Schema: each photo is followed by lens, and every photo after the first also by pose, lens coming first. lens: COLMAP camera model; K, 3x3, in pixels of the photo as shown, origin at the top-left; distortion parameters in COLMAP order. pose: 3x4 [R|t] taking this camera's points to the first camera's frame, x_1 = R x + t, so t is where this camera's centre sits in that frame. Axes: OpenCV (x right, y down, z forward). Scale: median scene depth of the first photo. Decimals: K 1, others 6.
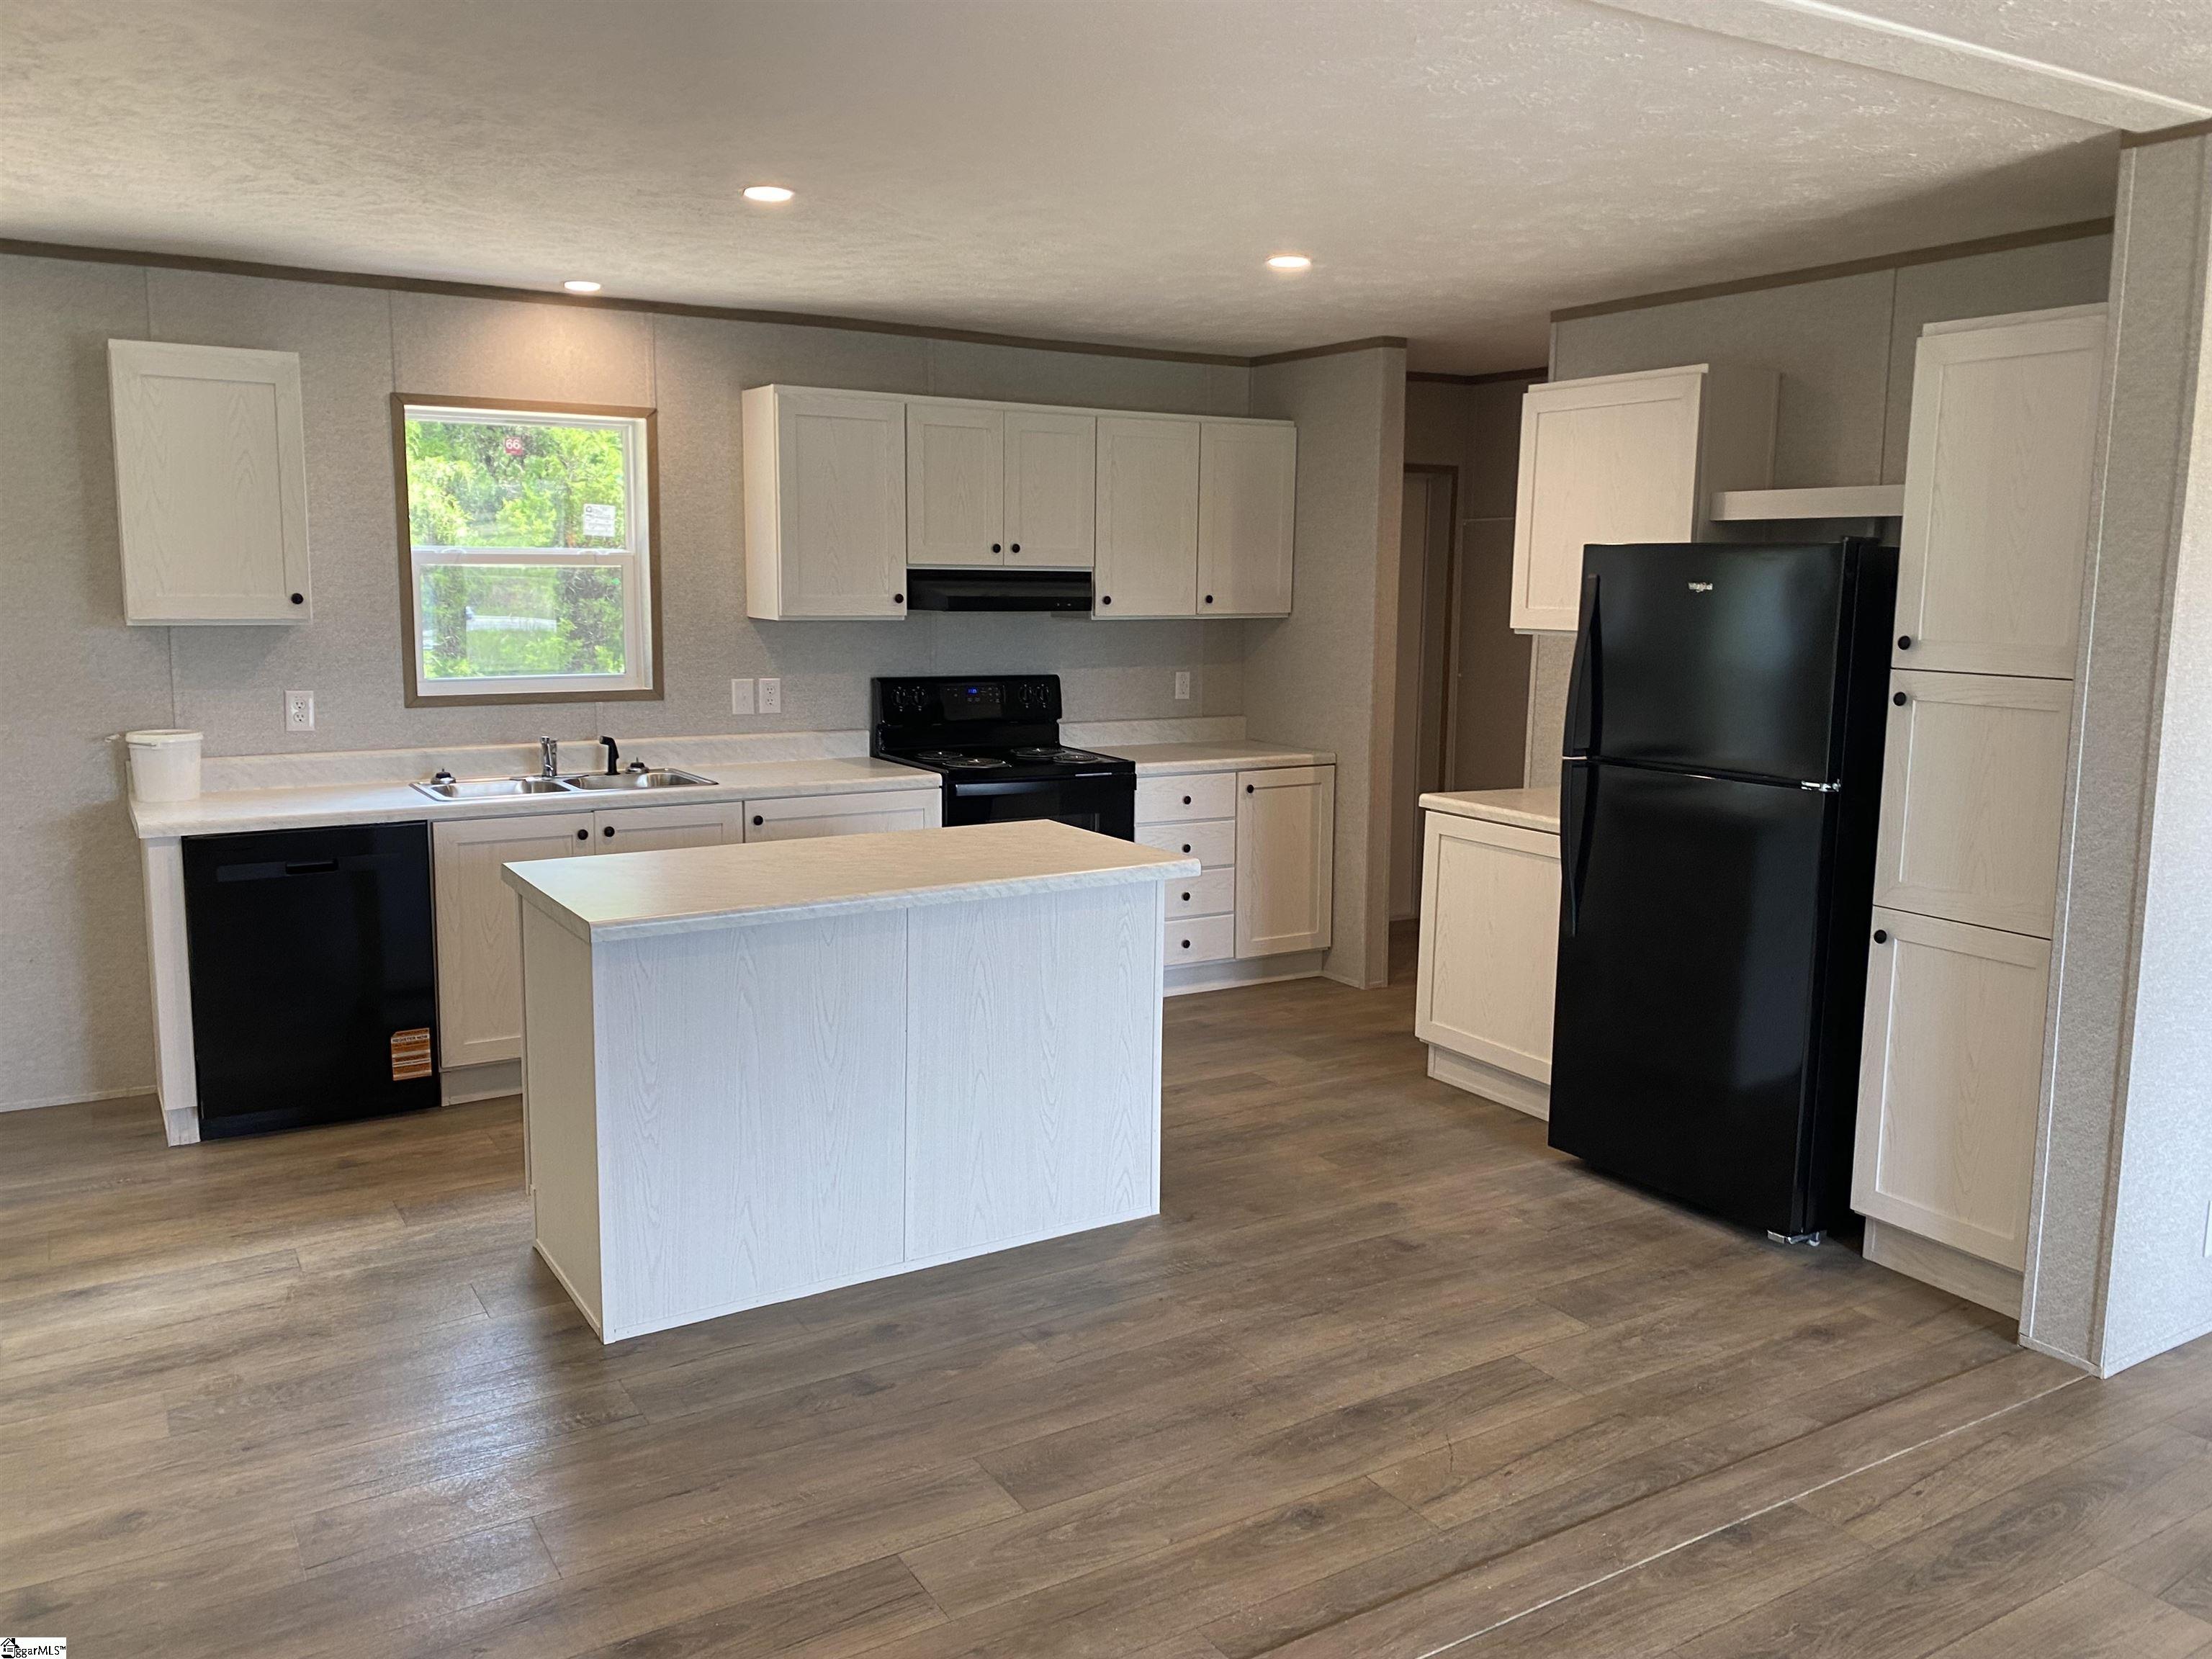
lens RADIAL K [[1703.0, 0, 1110.2], [0, 1703.0, 798.6], [0, 0, 1]] dist [0.035434, -0.055949]
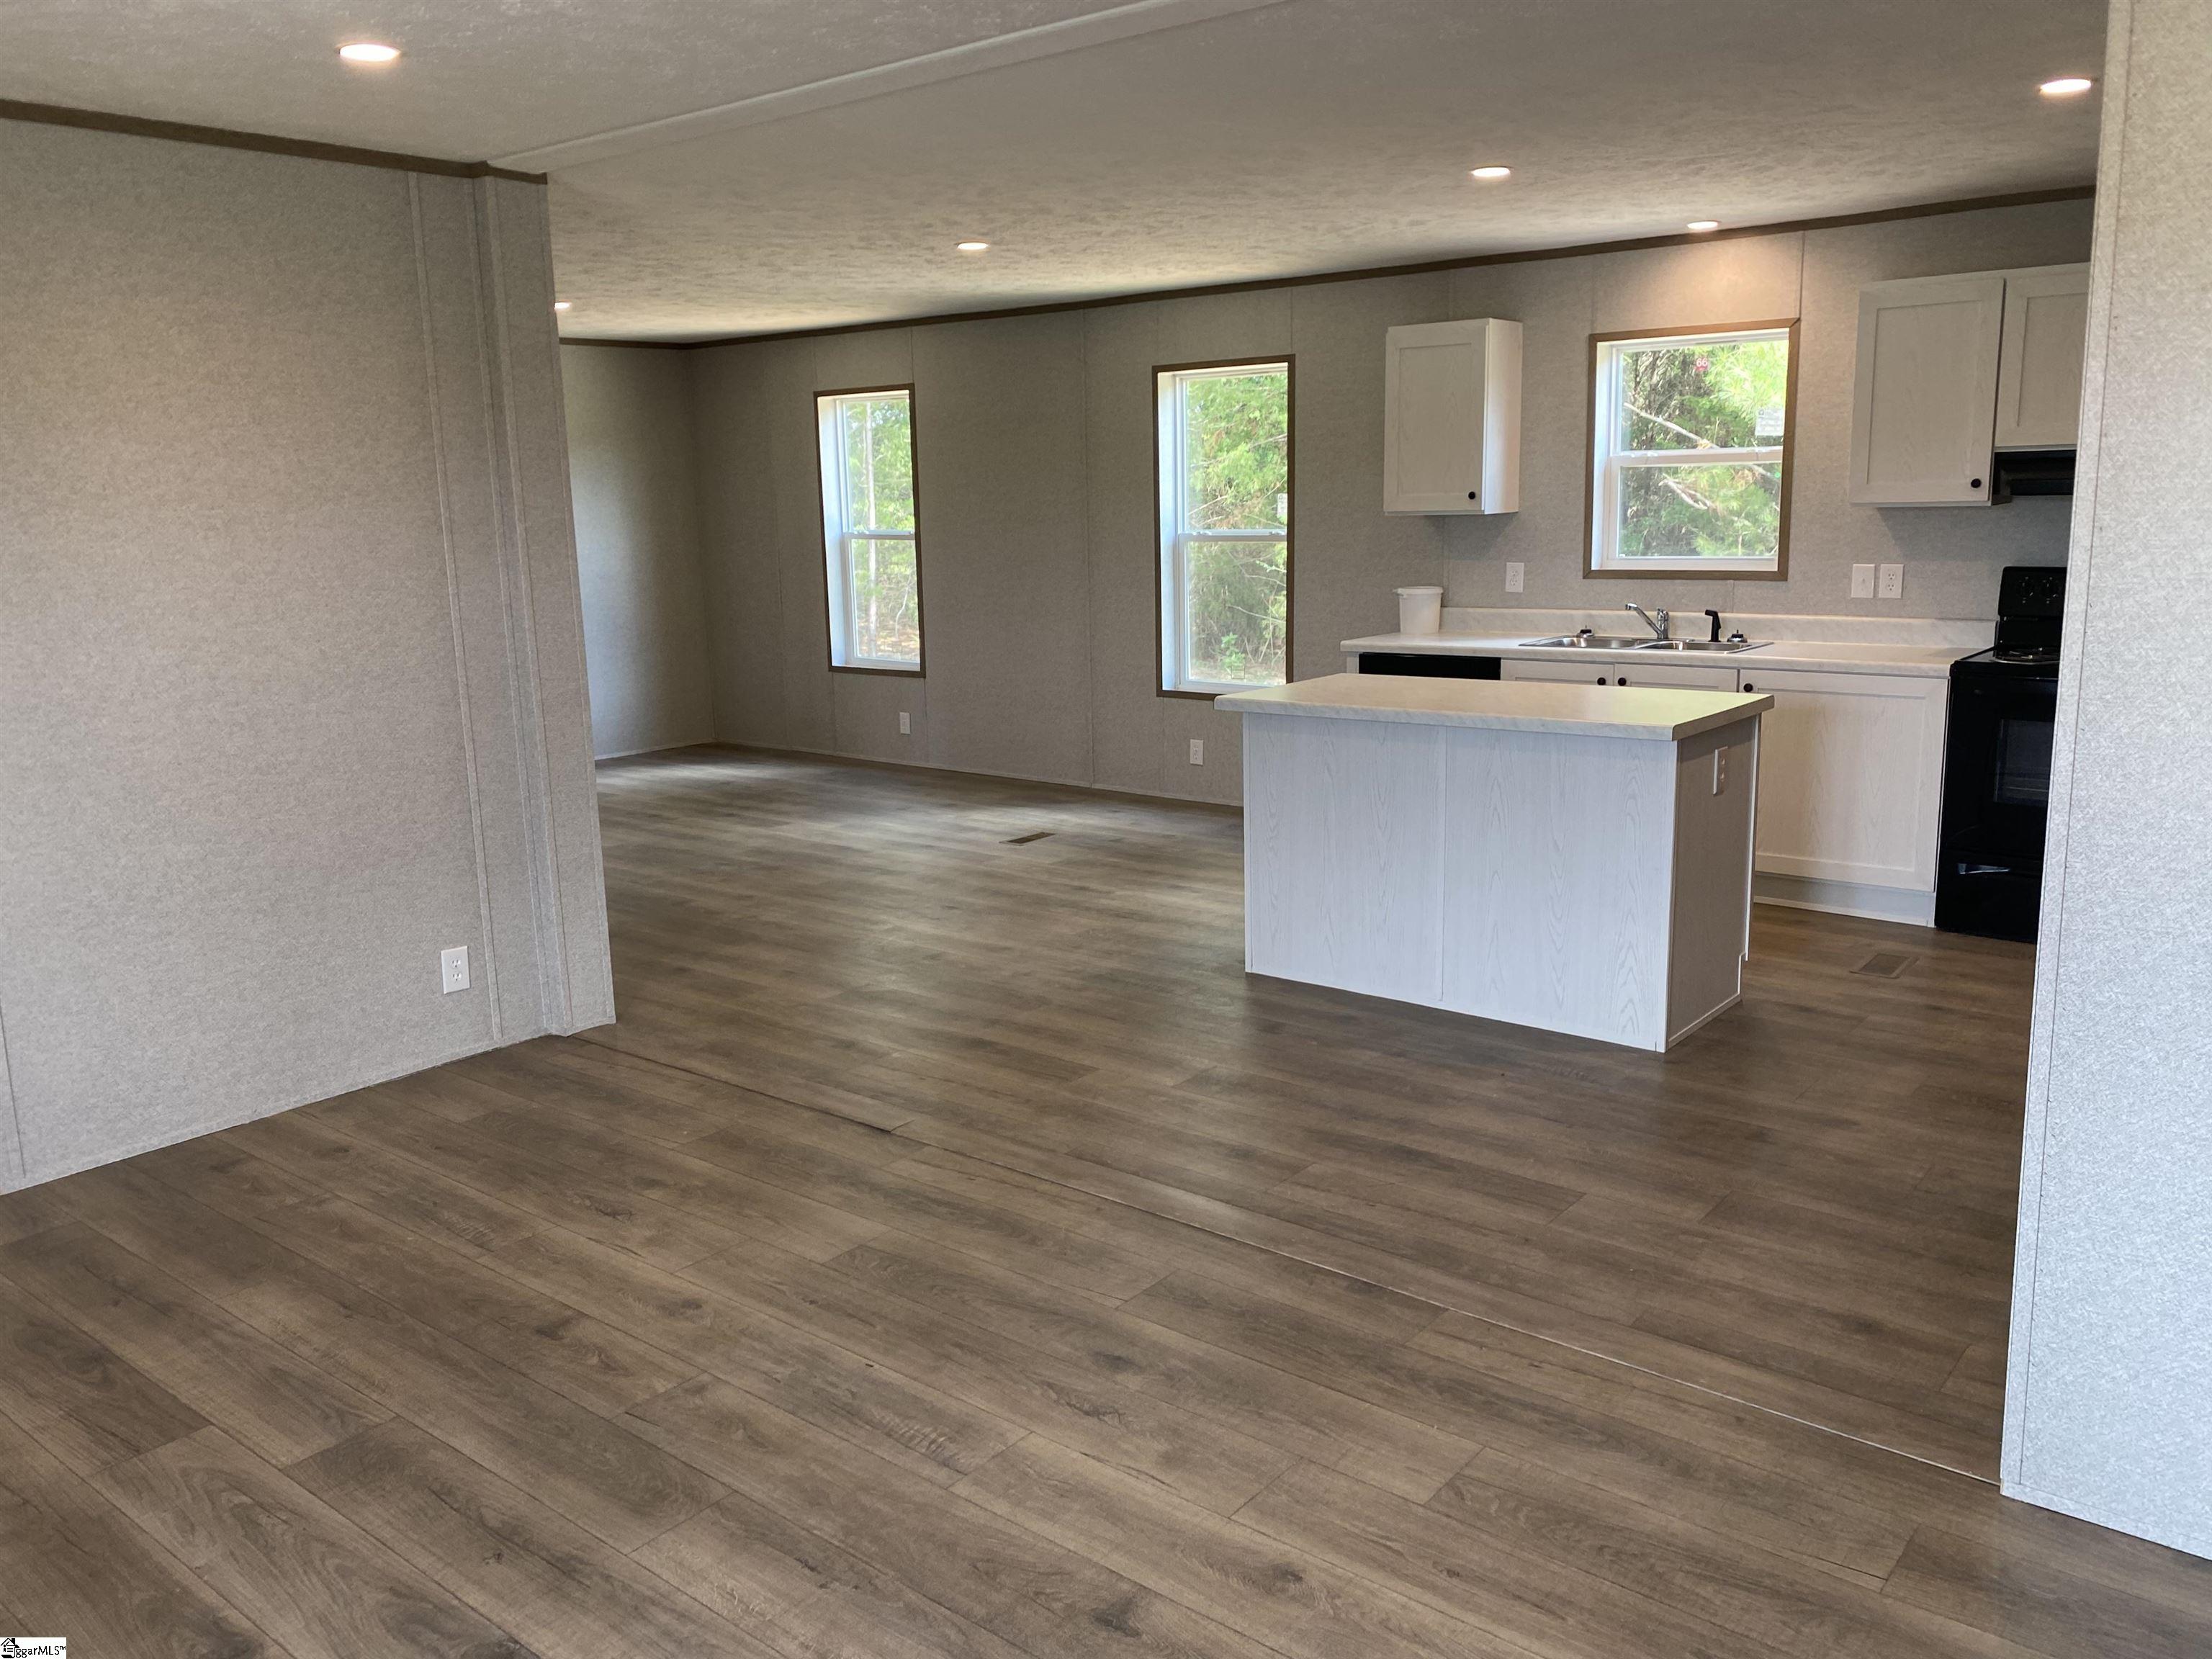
lens RADIAL K [[1707.0, 0, 1117.7], [0, 1707.0, 818.6], [0, 0, 1]] dist [0.037505, -0.064730]
pose [[0.324335, 0.161359, -0.932078, 0.873839], [-0.101450, 0.985594, 0.135322, -0.015499], [0.940486, 0.050670, 0.336032, 0.282225]]
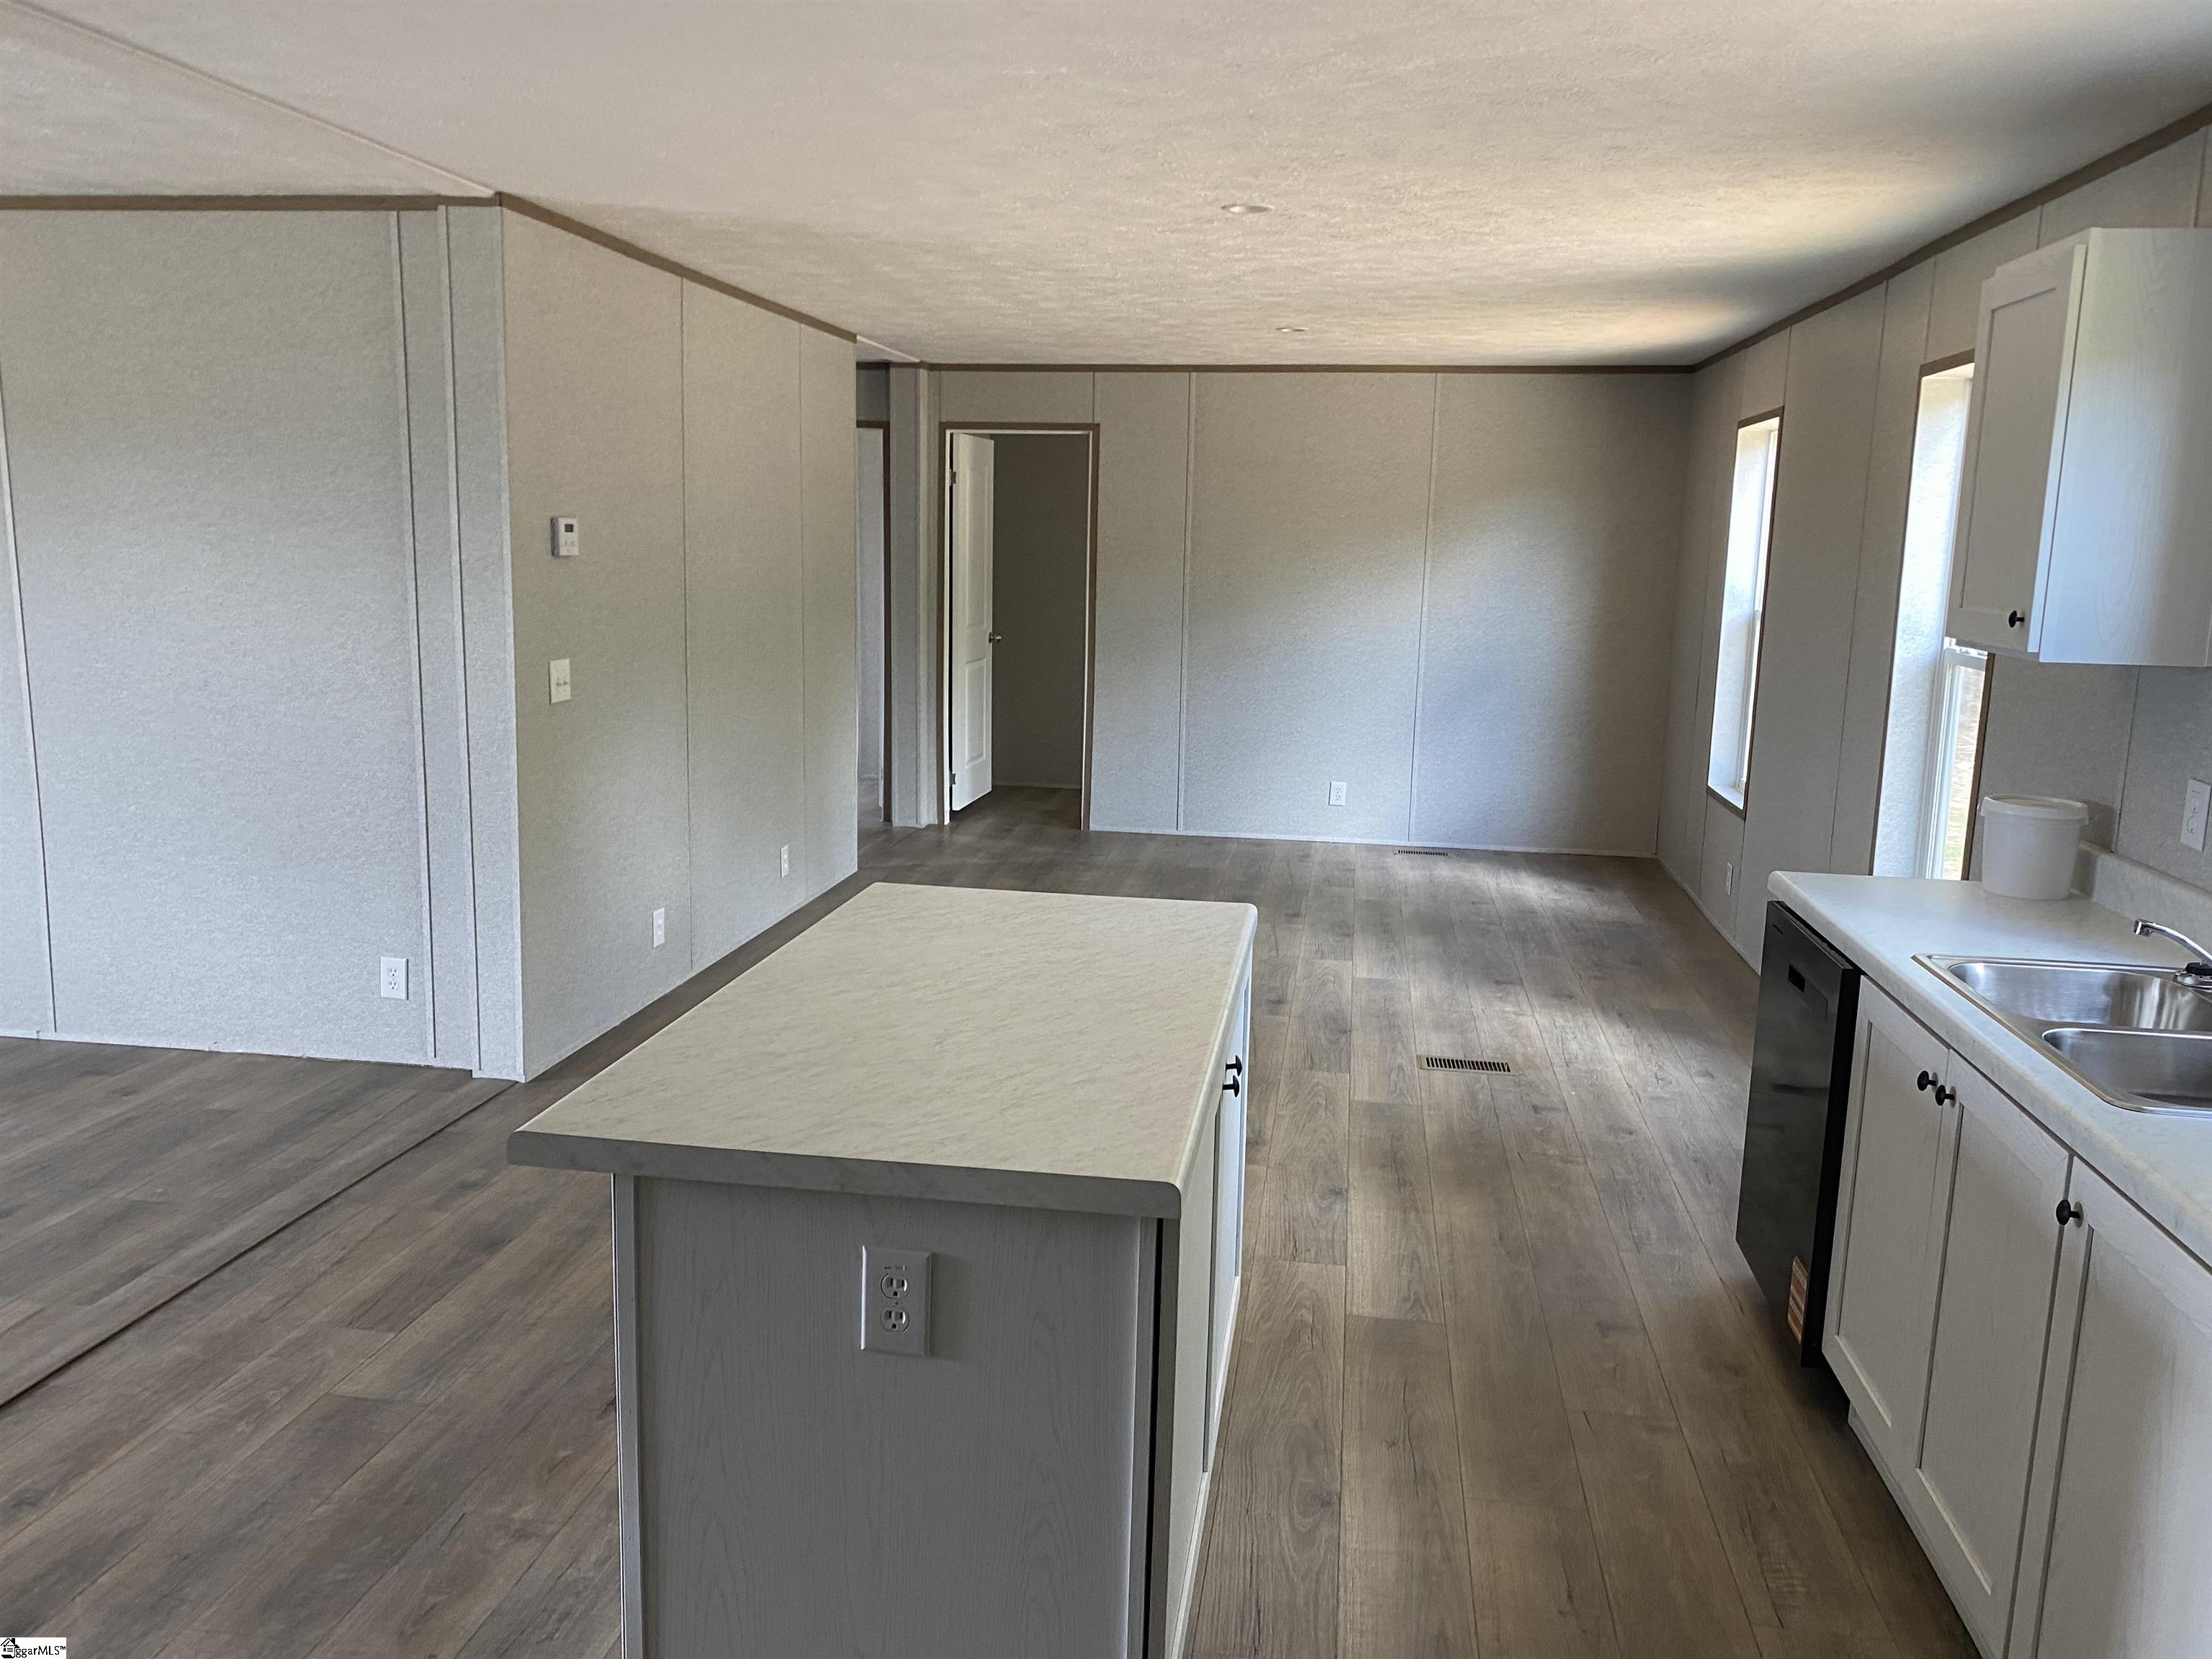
lens RADIAL K [[1715.2, 0, 1106.0], [0, 1715.2, 829.5], [0, 0, 1]] dist [0.005206, 0.000123]
pose [[-0.641407, 0.102554, -0.760316, 0.273342], [-0.140132, 0.958693, 0.247528, -0.163789], [0.754295, 0.265311, -0.600541, 1.258140]]
